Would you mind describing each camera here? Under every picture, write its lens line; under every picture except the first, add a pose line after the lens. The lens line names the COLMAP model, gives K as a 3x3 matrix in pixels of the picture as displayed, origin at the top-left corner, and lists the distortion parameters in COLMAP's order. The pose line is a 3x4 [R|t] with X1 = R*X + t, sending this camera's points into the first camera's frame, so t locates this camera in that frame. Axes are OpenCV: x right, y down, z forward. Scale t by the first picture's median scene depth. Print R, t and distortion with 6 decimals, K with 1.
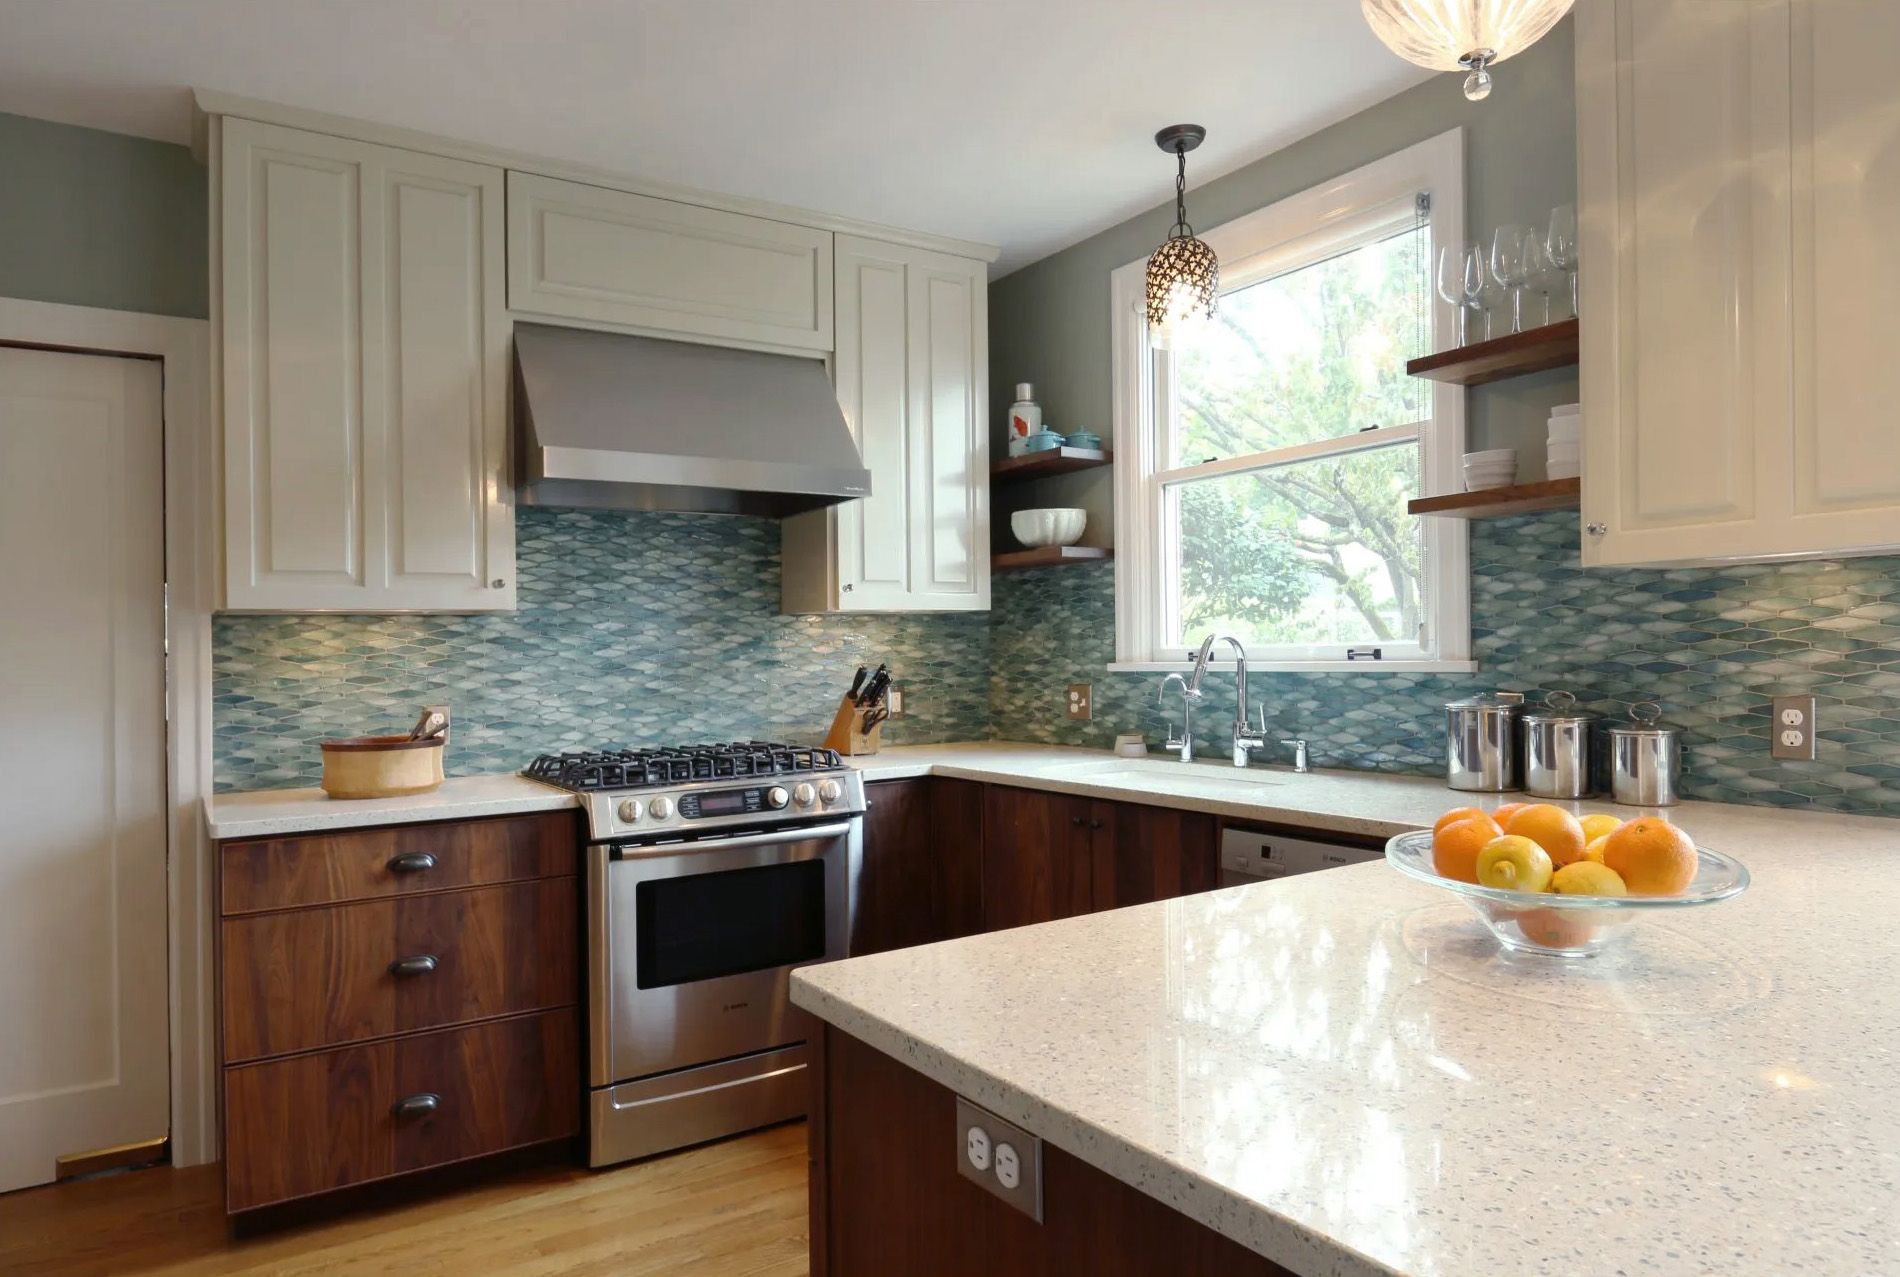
lens RADIAL K [[1137.1, 0, 933.2], [0, 1137.1, 659.6], [0, 0, 1]] dist [-0.017782, 0.010299]
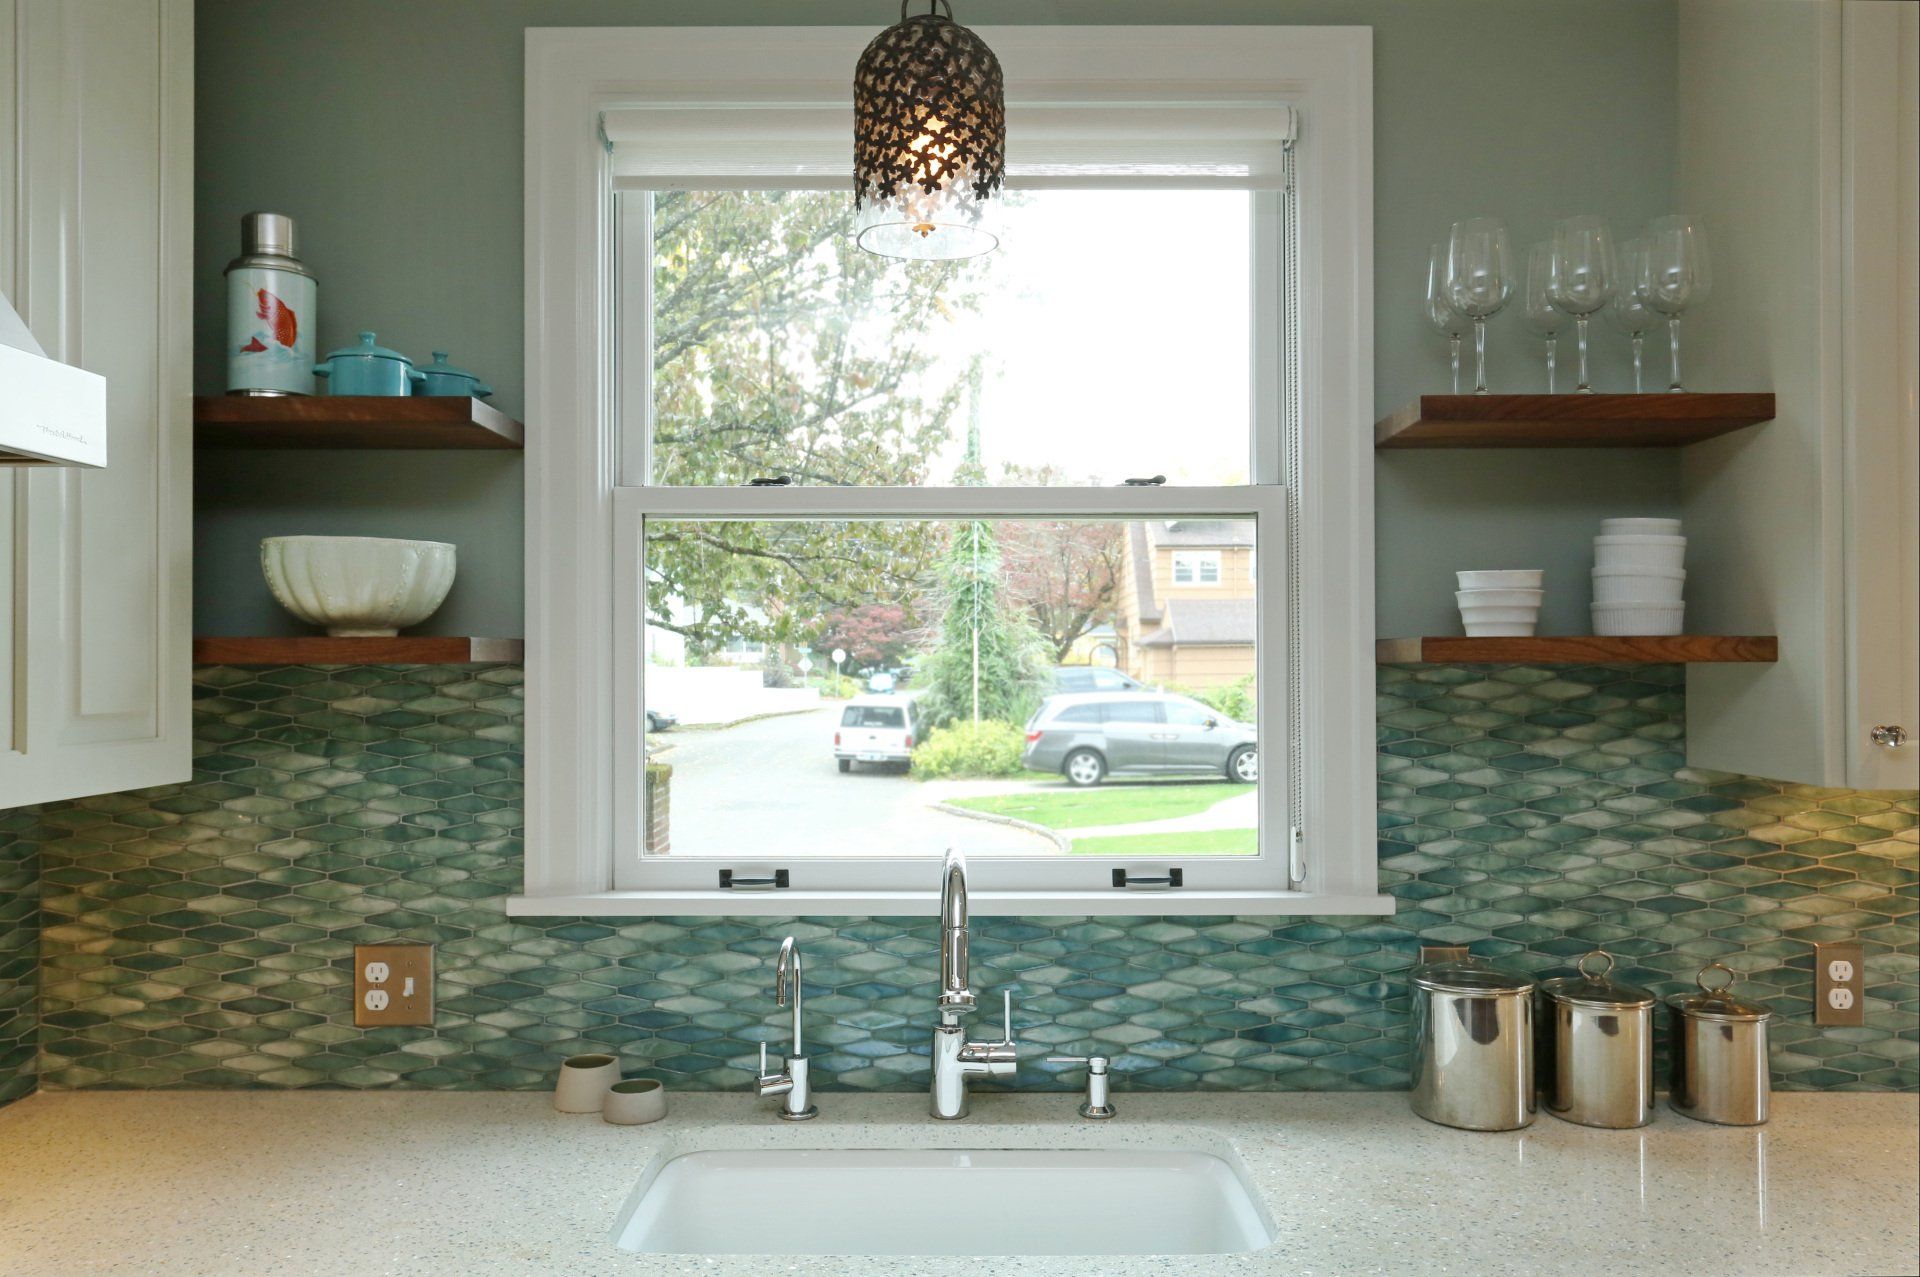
lens RADIAL K [[1442.9, 0, 962.4], [0, 1442.9, 642.8], [0, 0, 1]] dist [-0.022642, 0.018006]
pose [[0.556206, 0.033535, 0.830368, -0.272043], [-0.002291, 0.999244, -0.038820, -0.093813], [-0.831041, 0.019689, 0.555862, 0.677774]]
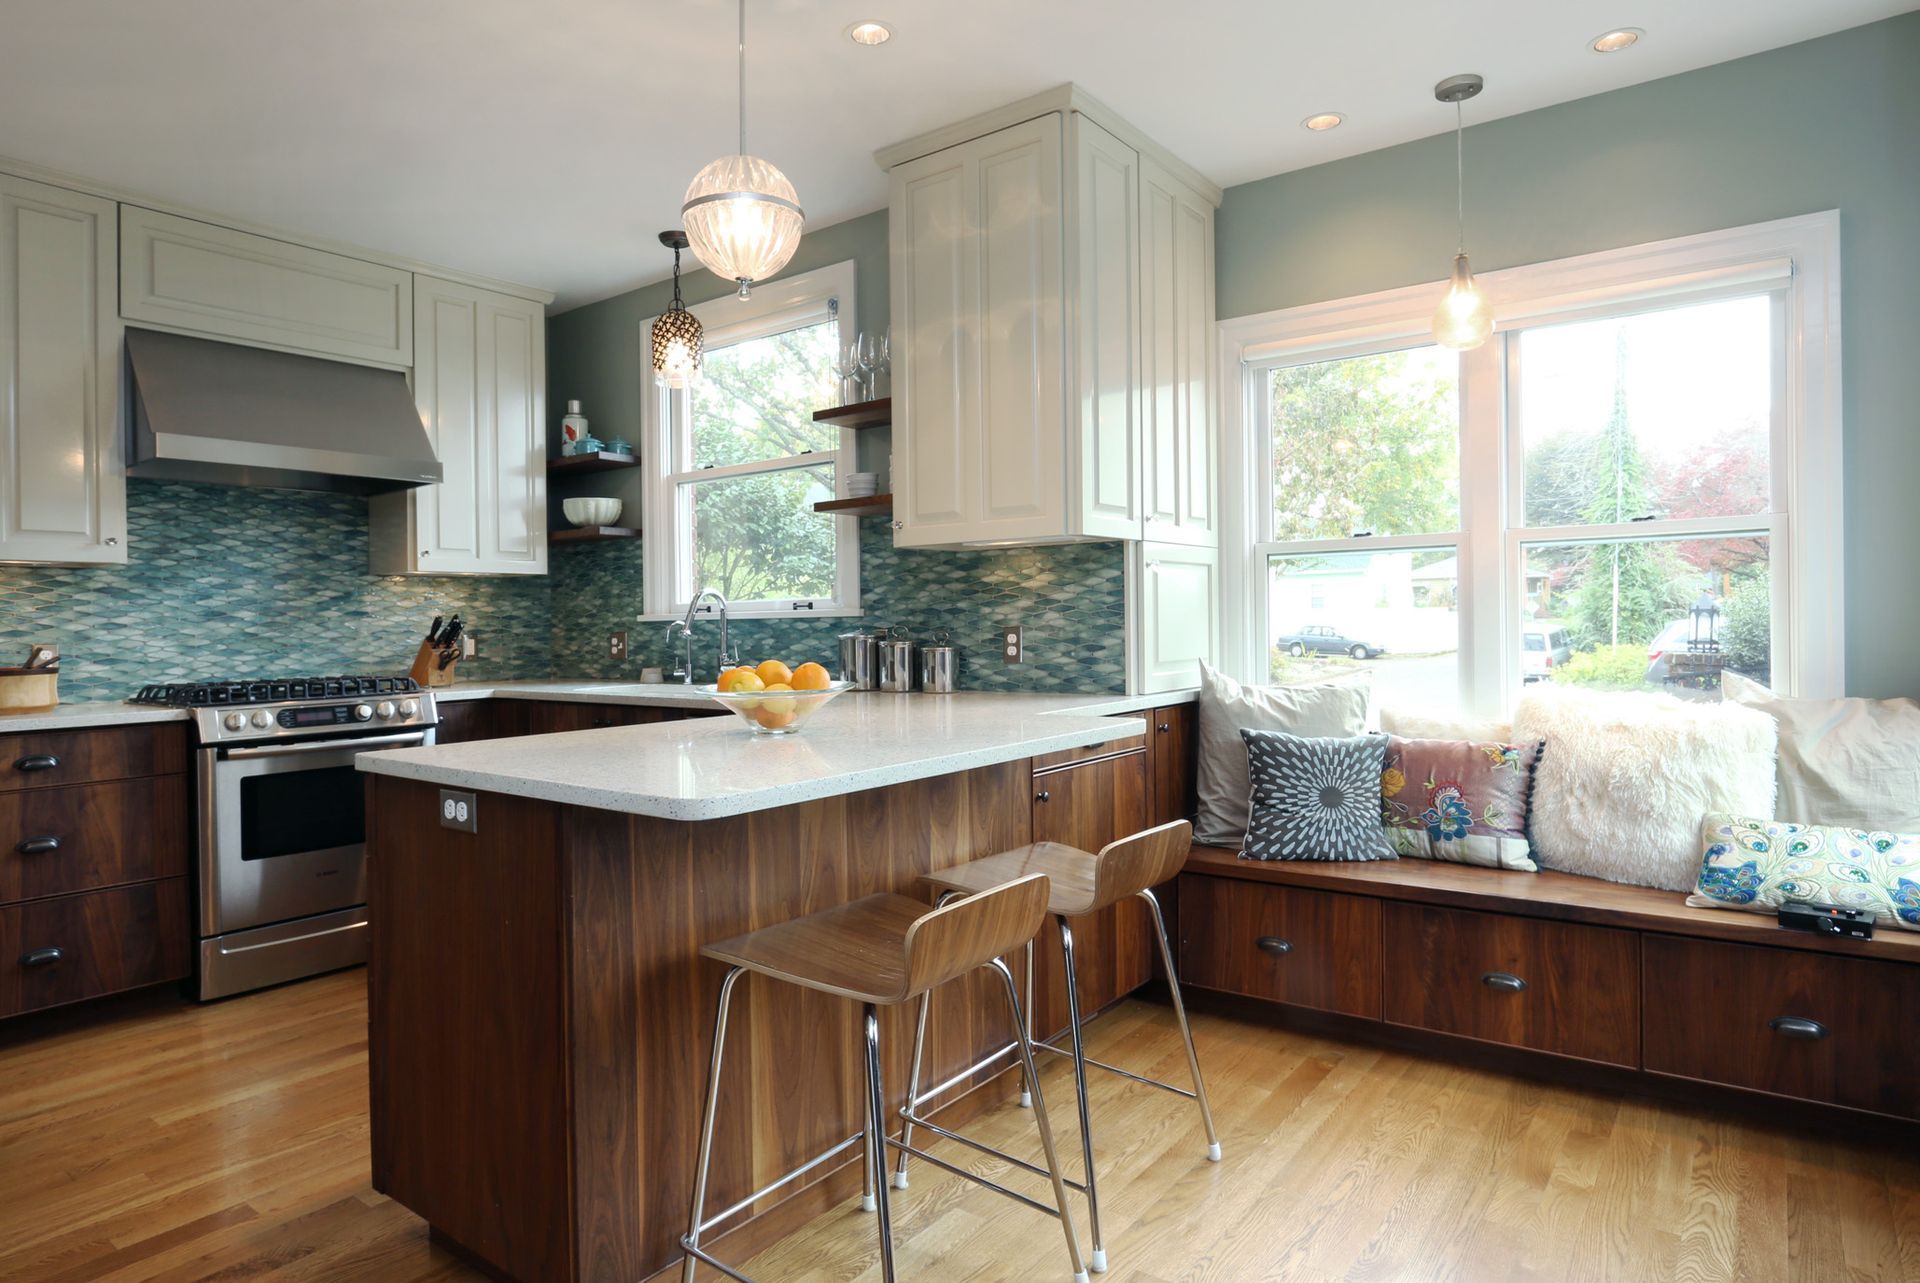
lens RADIAL K [[1045.4, 0, 876.0], [0, 1045.4, 639.0], [0, 0, 1]] dist [-0.006378, 0.001776]
pose [[0.952753, 0.000053, 0.303747, 0.059946], [-0.001223, 0.999993, 0.003661, 0.032827], [-0.303744, -0.003860, 0.952746, -0.316610]]
